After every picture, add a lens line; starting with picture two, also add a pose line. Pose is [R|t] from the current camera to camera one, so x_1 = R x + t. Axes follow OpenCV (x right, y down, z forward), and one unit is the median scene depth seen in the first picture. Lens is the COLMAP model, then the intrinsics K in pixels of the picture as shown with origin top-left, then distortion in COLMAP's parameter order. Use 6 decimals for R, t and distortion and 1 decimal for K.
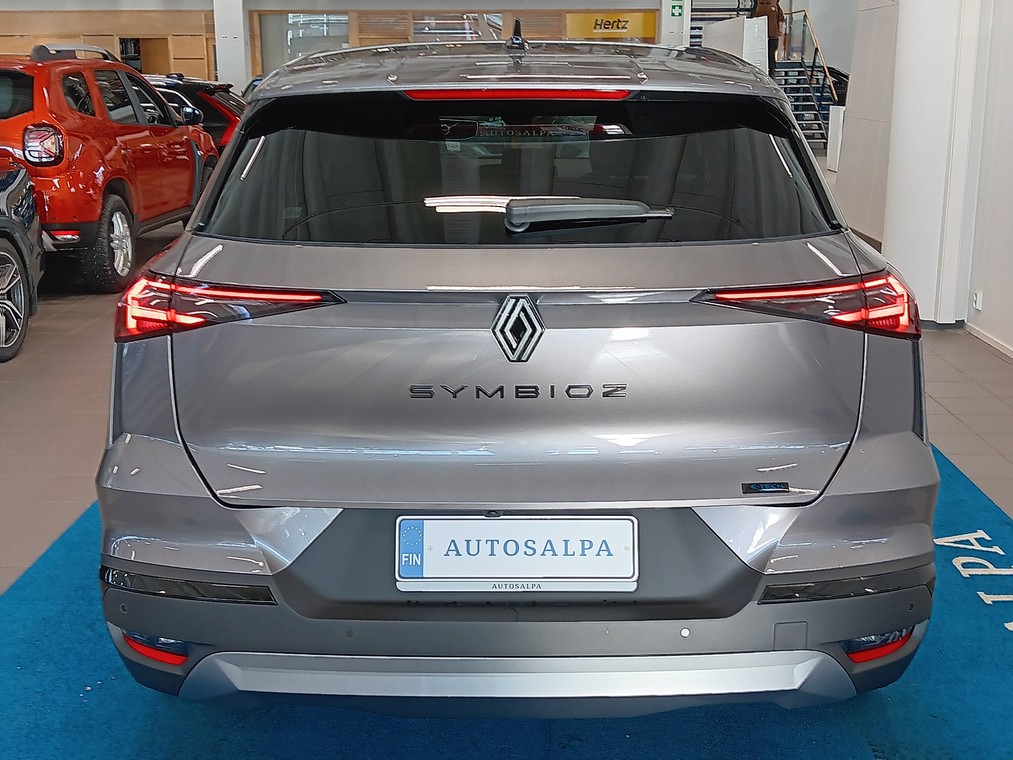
lens RADIAL K [[1249.6, 0, 506.5], [0, 1249.6, 380.0], [0, 0, 1]] dist [0.070568, 0.013111]
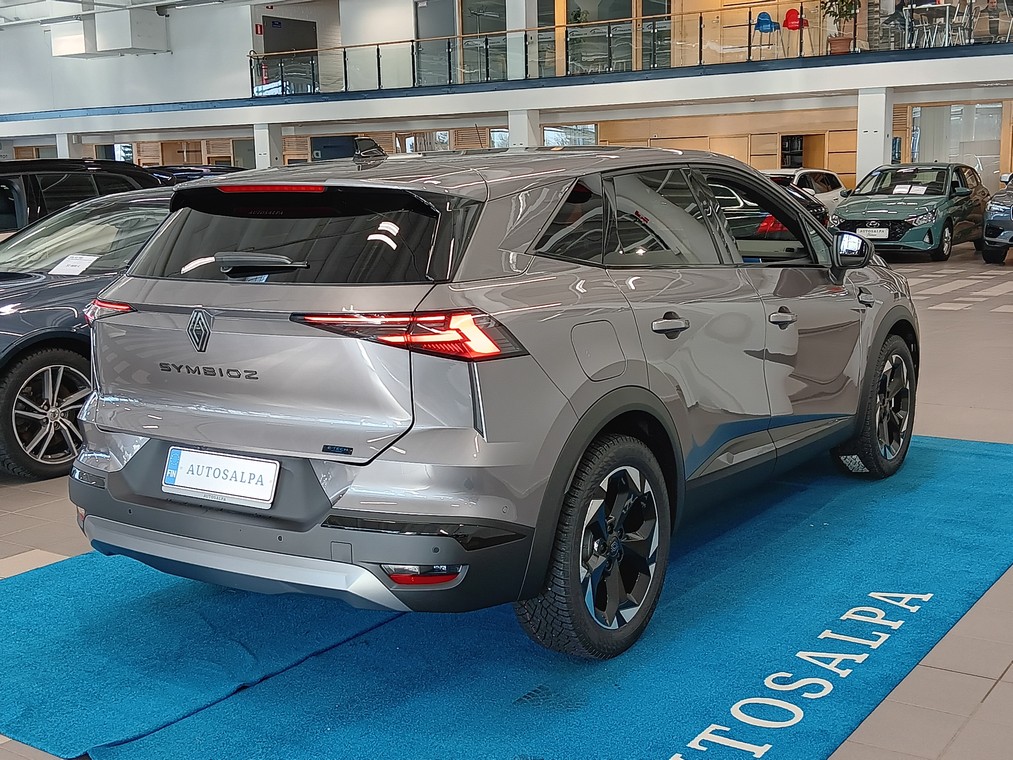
lens RADIAL K [[1204.3, 0, 506.5], [0, 1204.3, 380.0], [0, 0, 1]] dist [0.204133, -0.604471]
pose [[0.846190, 0.076316, -0.527388, 1.106718], [-0.110687, 0.993278, -0.033863, 0.029726], [0.521258, 0.087030, 0.848950, -0.115171]]
